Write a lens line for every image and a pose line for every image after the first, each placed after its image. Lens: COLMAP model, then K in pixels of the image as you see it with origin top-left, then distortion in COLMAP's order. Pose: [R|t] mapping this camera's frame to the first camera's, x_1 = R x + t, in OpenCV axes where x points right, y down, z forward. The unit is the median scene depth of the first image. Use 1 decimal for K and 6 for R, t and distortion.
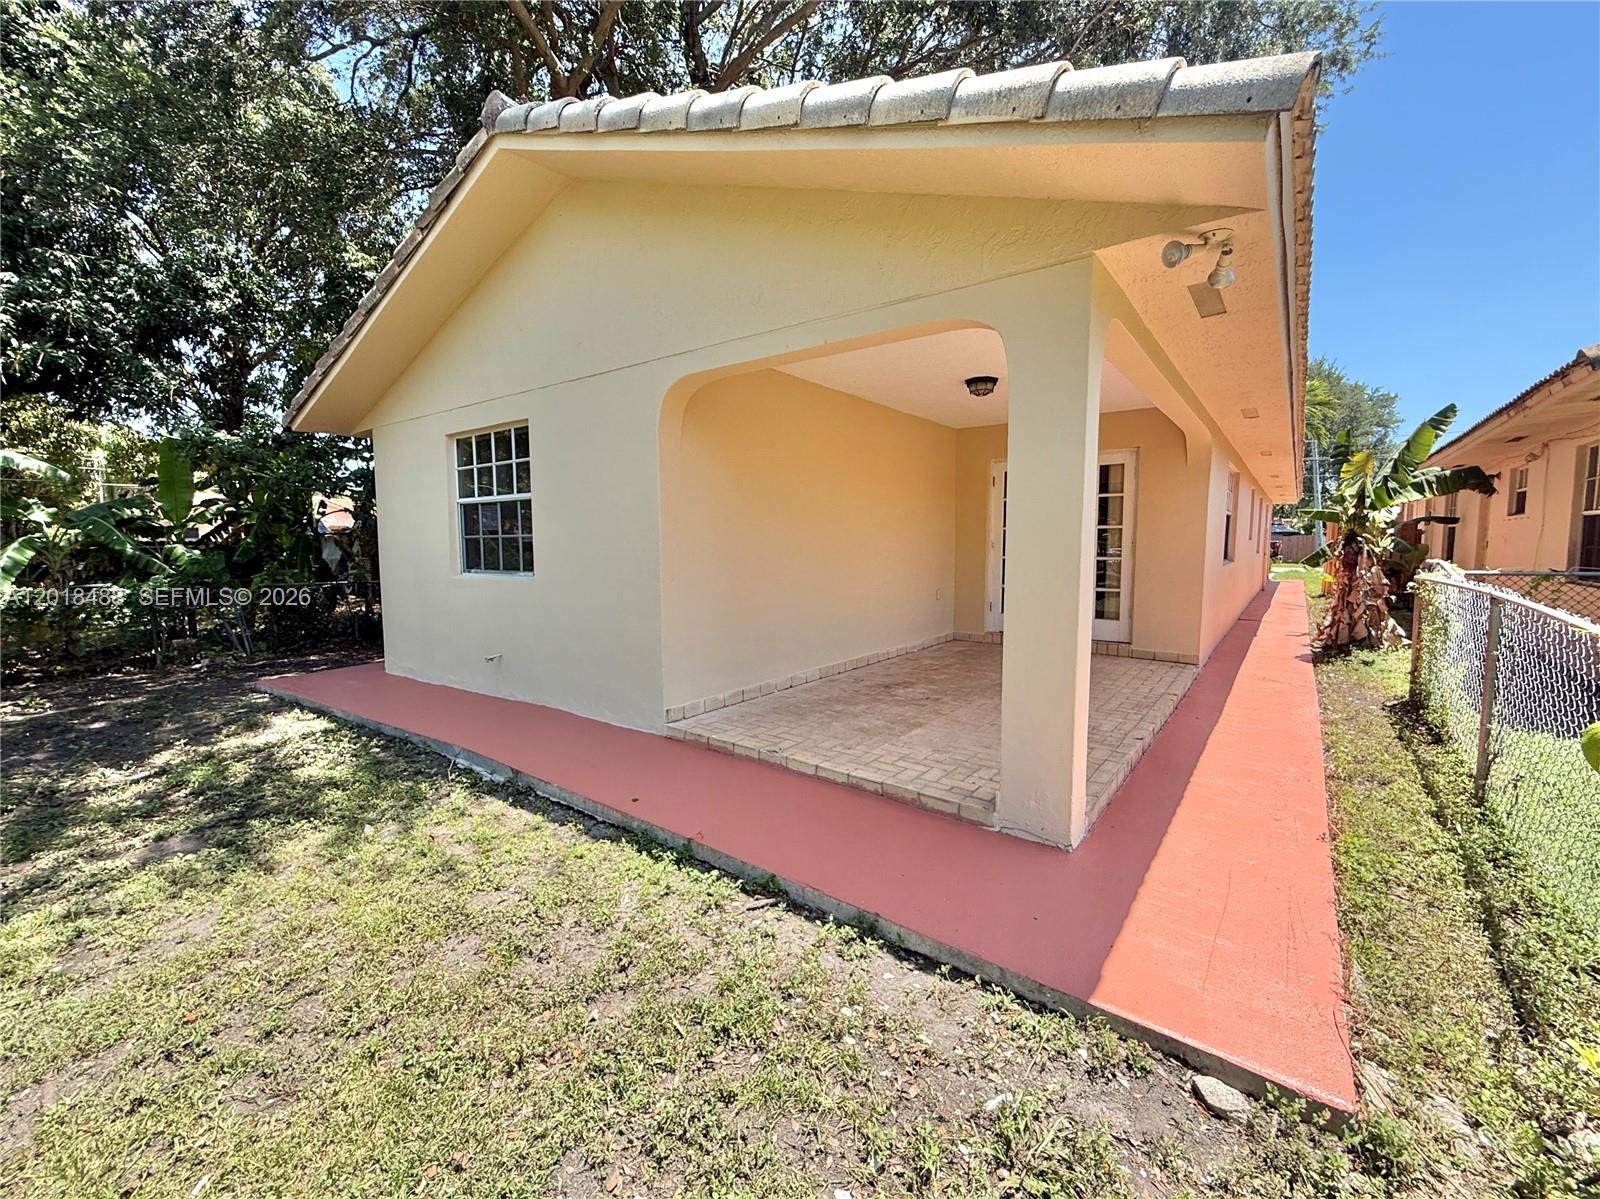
lens RADIAL K [[654.9, 0, 800.0], [0, 654.9, 599.5], [0, 0, 1]] dist [0.002856, 0.000007]
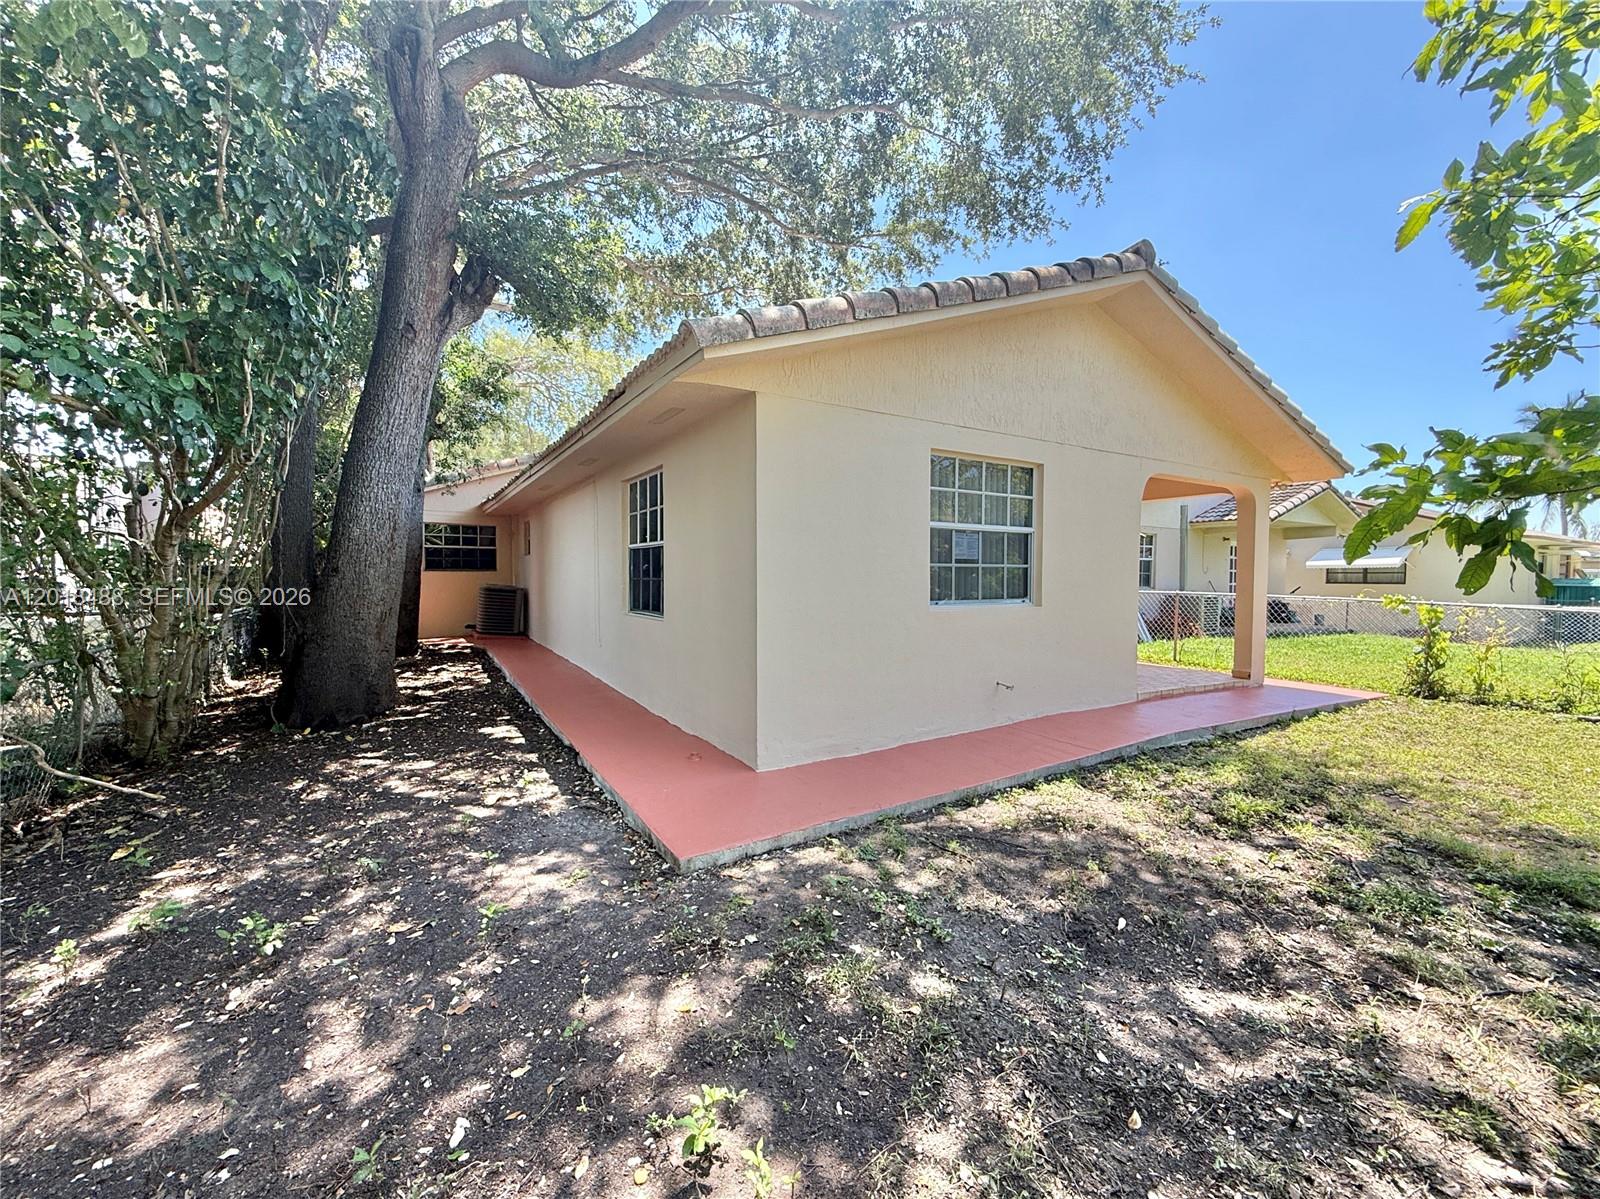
lens RADIAL K [[654.9, 0, 800.0], [0, 654.9, 599.5], [0, 0, 1]] dist [0.002856, 0.000007]
pose [[0.379545, -0.030533, 0.924669, -1.907067], [0.078224, 0.996936, 0.000812, -0.086501], [-0.921860, 0.072023, 0.380770, 1.131498]]
